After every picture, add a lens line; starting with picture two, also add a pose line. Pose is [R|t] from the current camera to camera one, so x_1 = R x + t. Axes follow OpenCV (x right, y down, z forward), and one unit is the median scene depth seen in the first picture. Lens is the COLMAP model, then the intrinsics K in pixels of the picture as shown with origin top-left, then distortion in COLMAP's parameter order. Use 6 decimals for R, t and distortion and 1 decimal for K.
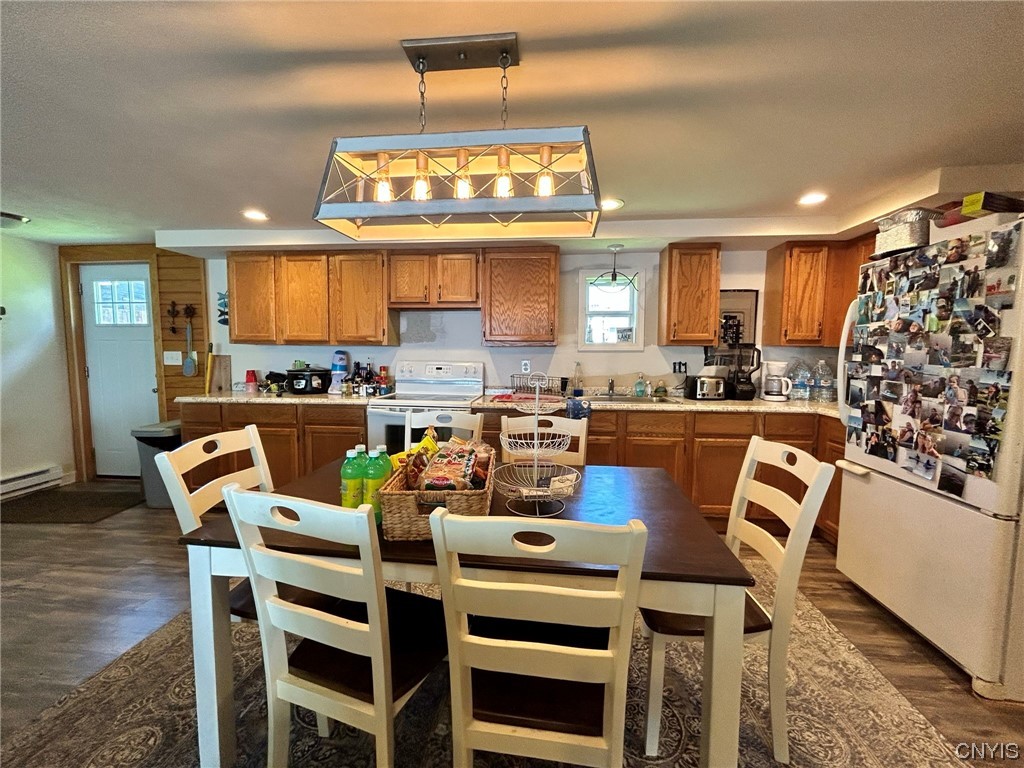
lens RADIAL K [[416.7, 0, 507.8], [0, 416.7, 381.2], [0, 0, 1]] dist [-0.002152, 0.002215]
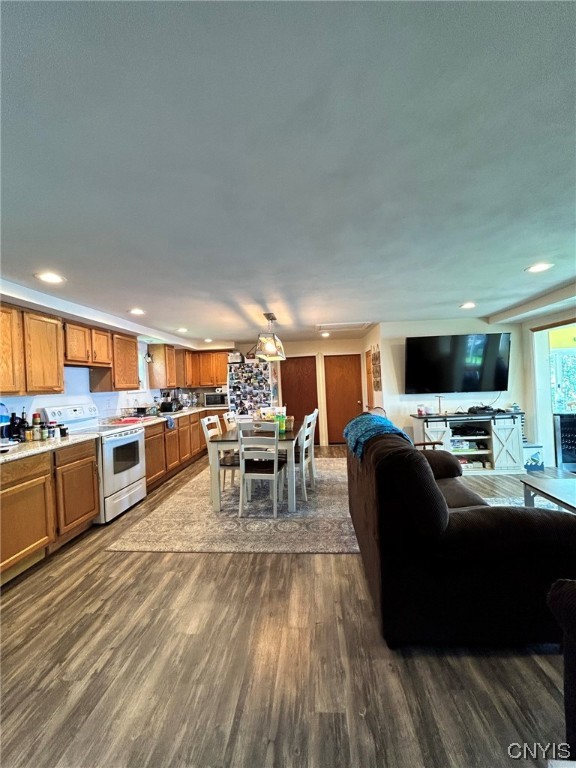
lens RADIAL K [[312.5, 0, 287.4], [0, 312.5, 383.1], [0, 0, 1]] dist [-0.002152, 0.002215]
pose [[-0.015150, -0.002757, 0.999881, -1.898352], [0.116671, 0.993160, 0.004506, -0.069978], [-0.993055, 0.116726, -0.014724, 0.559905]]
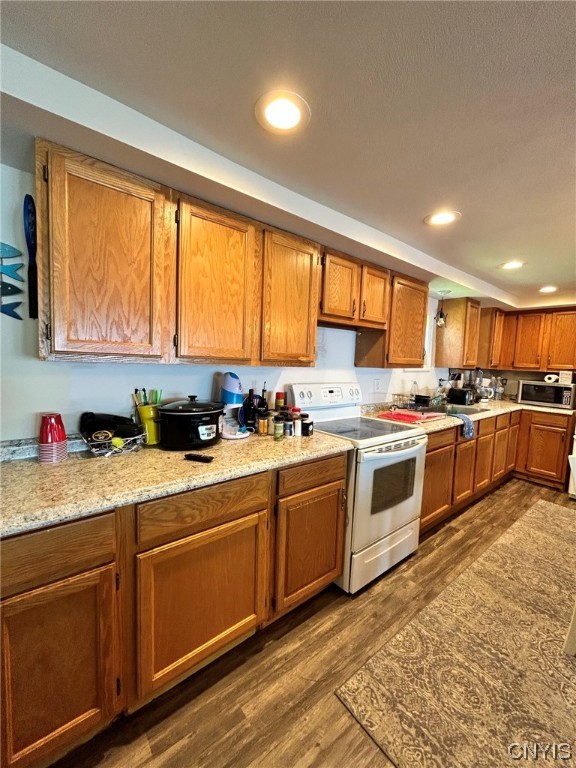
lens RADIAL K [[312.5, 0, 289.6], [0, 312.5, 382.0], [0, 0, 1]] dist [-0.002152, 0.002215]
pose [[0.712574, -0.030655, 0.700927, -1.150271], [0.016213, 0.999498, 0.027230, -0.117120], [-0.701410, -0.008039, 0.712713, 0.956710]]
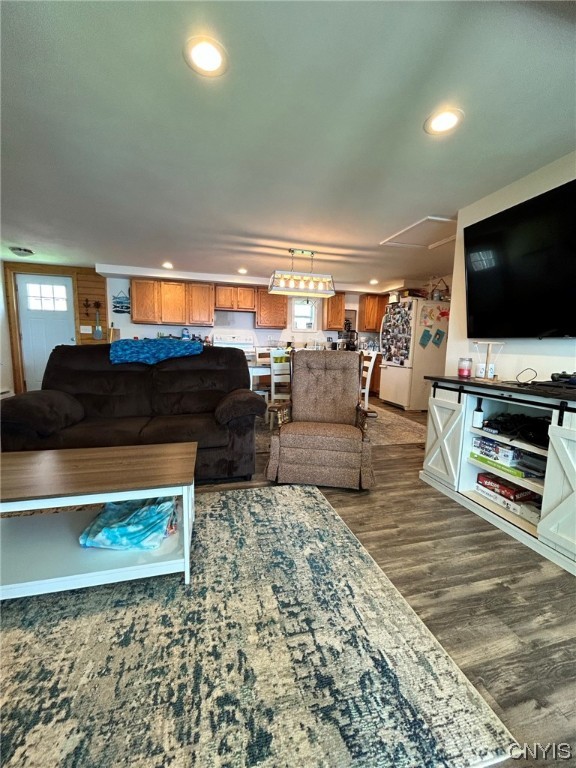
lens RADIAL K [[312.5, 0, 288.4], [0, 312.5, 382.4], [0, 0, 1]] dist [-0.002152, 0.002215]
pose [[0.934094, -0.027277, 0.355984, -0.806360], [0.009533, 0.998627, 0.051503, 0.204133], [-0.356900, -0.044715, 0.933072, -1.110288]]
